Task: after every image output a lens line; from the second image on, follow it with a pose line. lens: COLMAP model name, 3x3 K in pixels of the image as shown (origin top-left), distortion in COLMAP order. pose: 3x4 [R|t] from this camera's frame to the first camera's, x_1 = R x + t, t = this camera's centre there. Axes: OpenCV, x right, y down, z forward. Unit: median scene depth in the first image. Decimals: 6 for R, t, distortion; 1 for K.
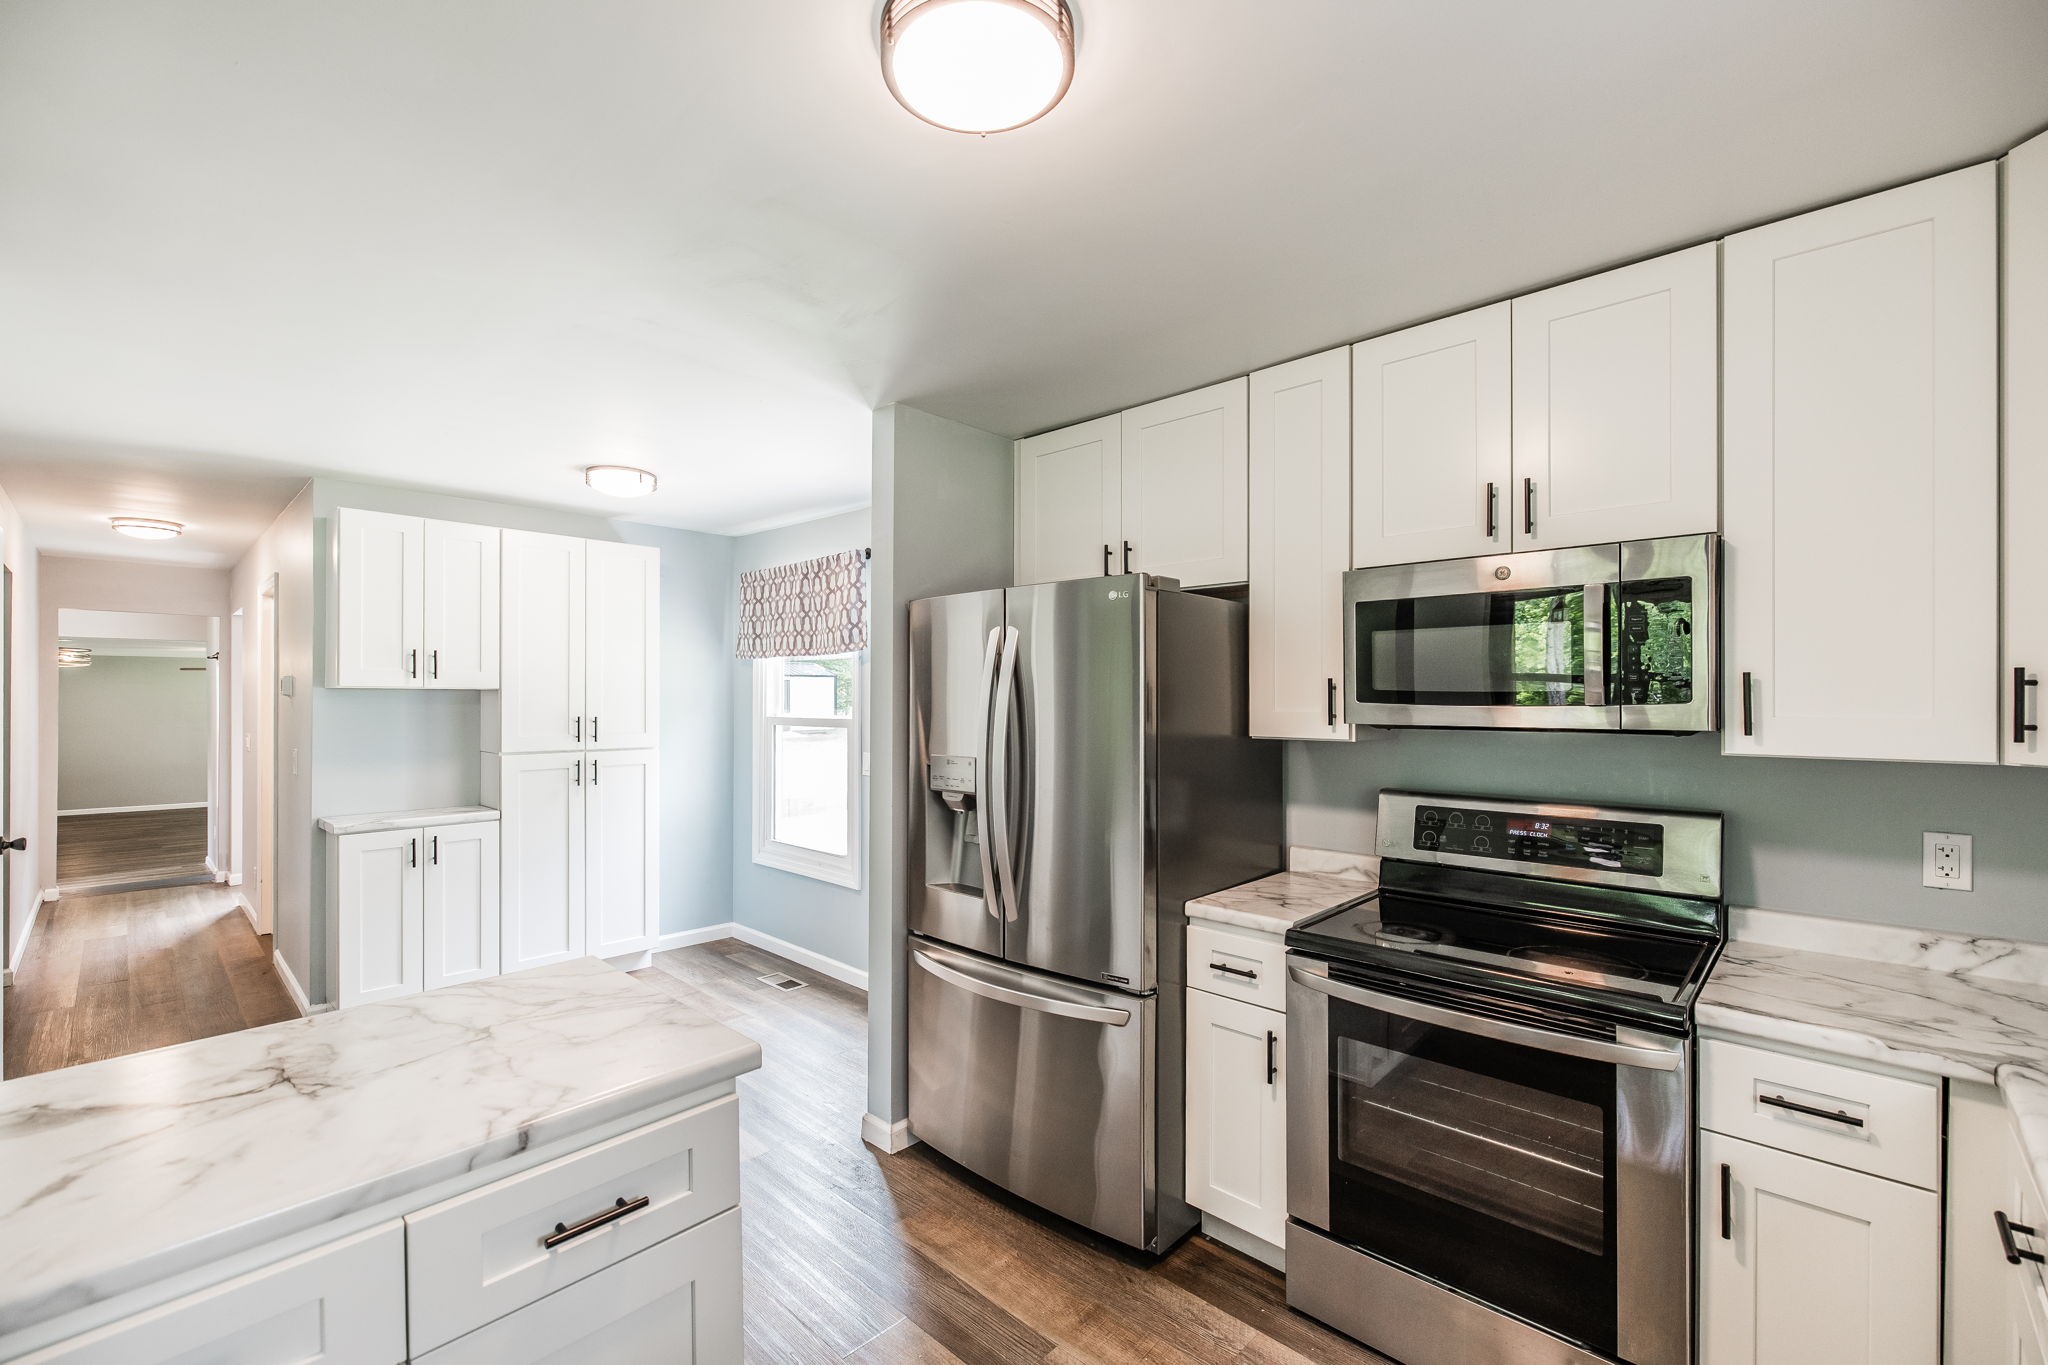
lens RADIAL K [[863.7, 0, 1015.3], [0, 863.7, 691.3], [0, 0, 1]] dist [-0.001346, 0.000023]
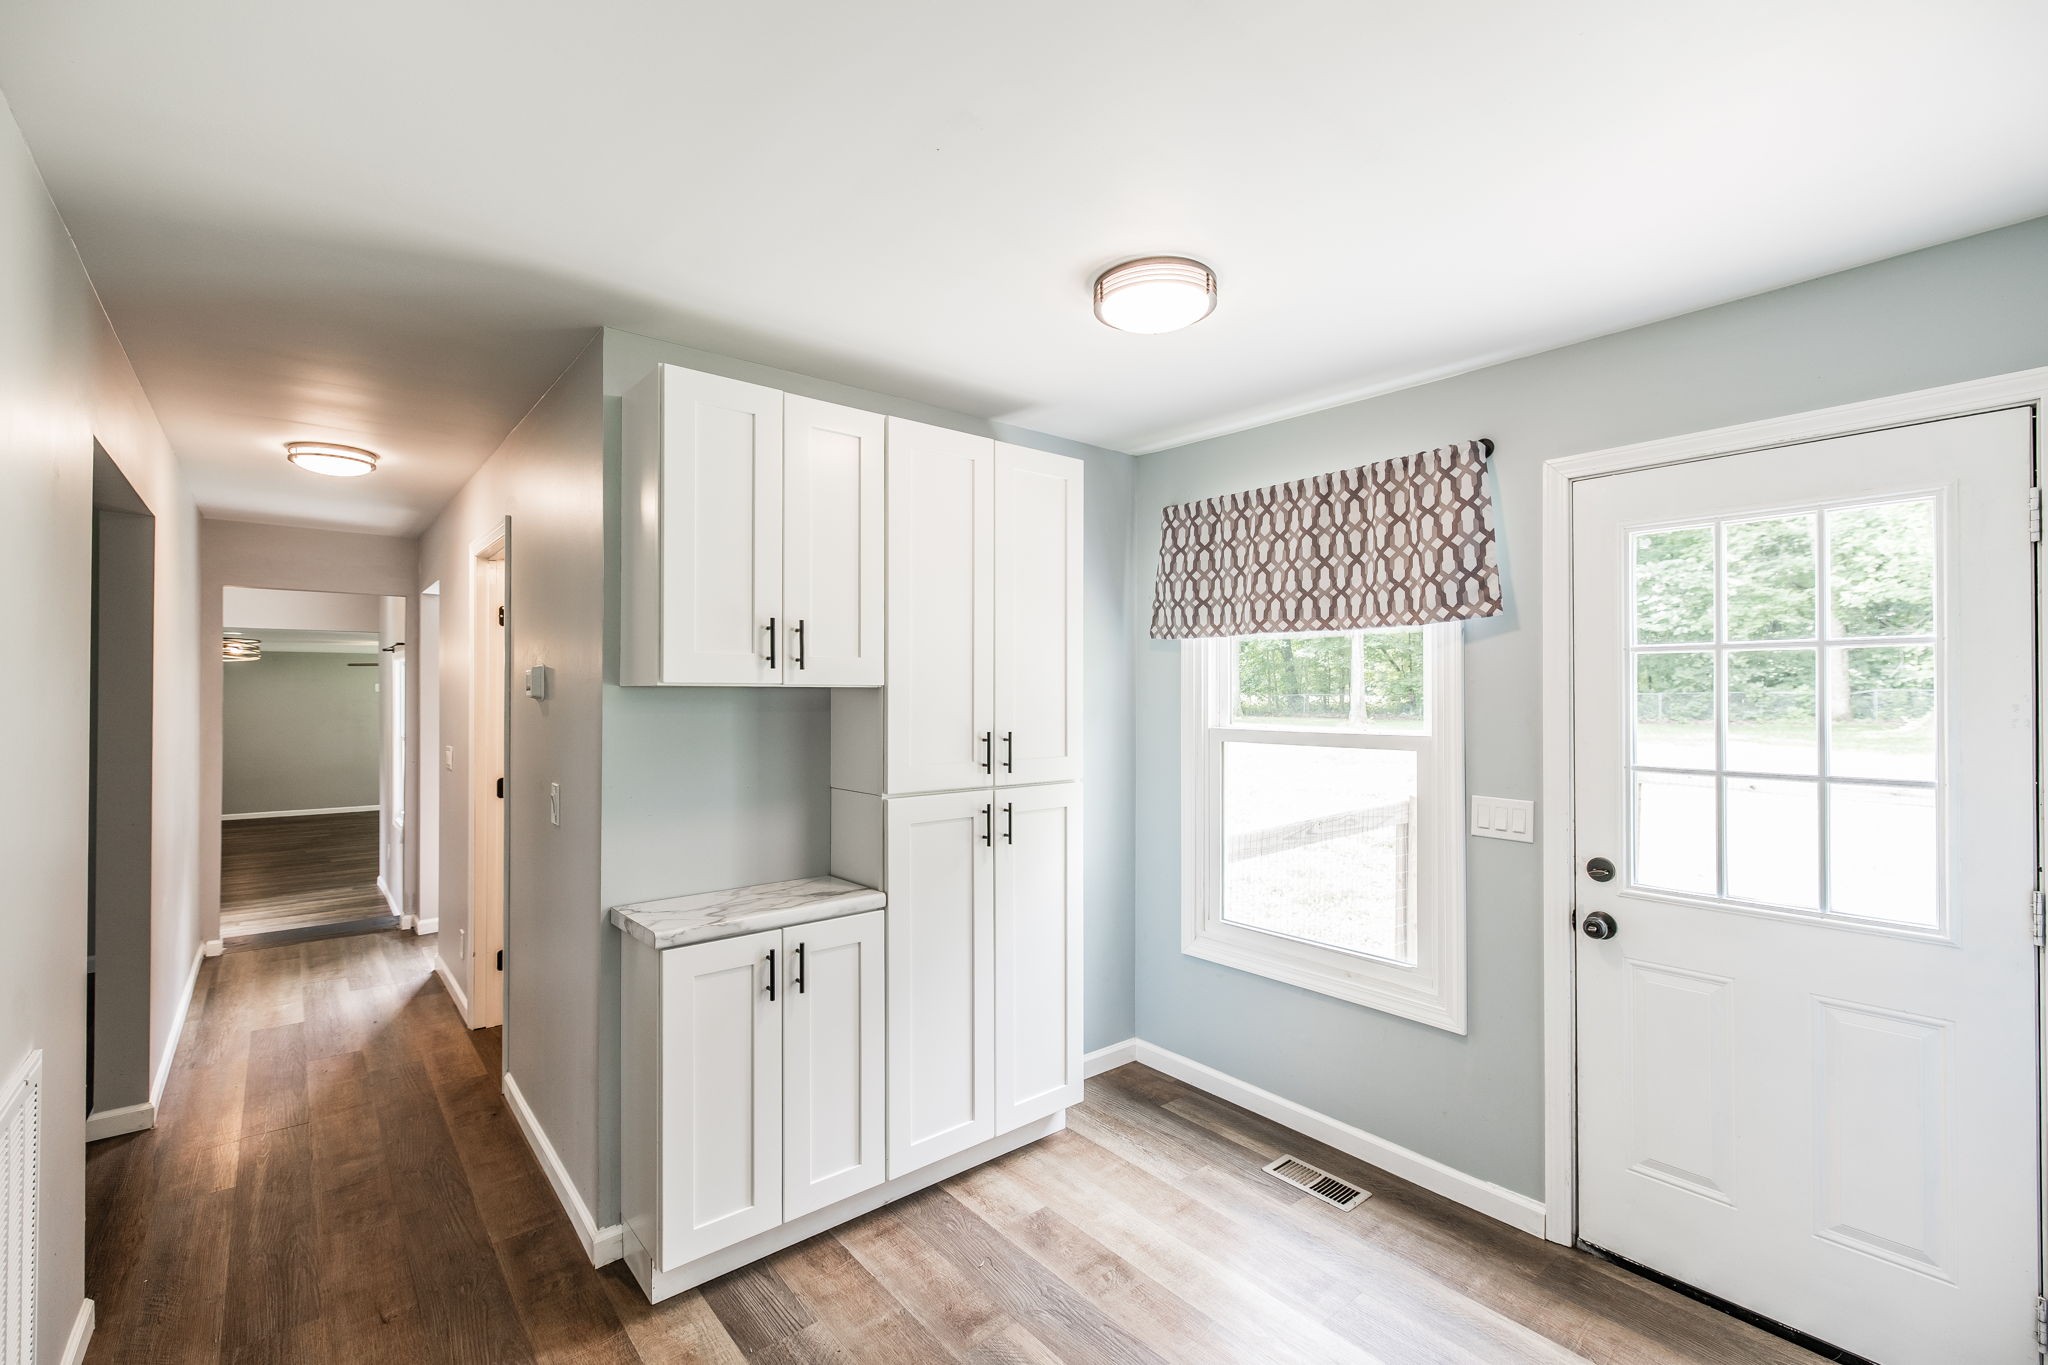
lens RADIAL K [[885.7, 0, 1024.0], [0, 885.7, 682.5], [0, 0, 1]] dist [0.014775, -0.008887]
pose [[0.993793, -0.002624, -0.111213, -0.381161], [0.002115, 0.999987, -0.004695, -0.002131], [0.111224, 0.004431, 0.993786, 0.355872]]
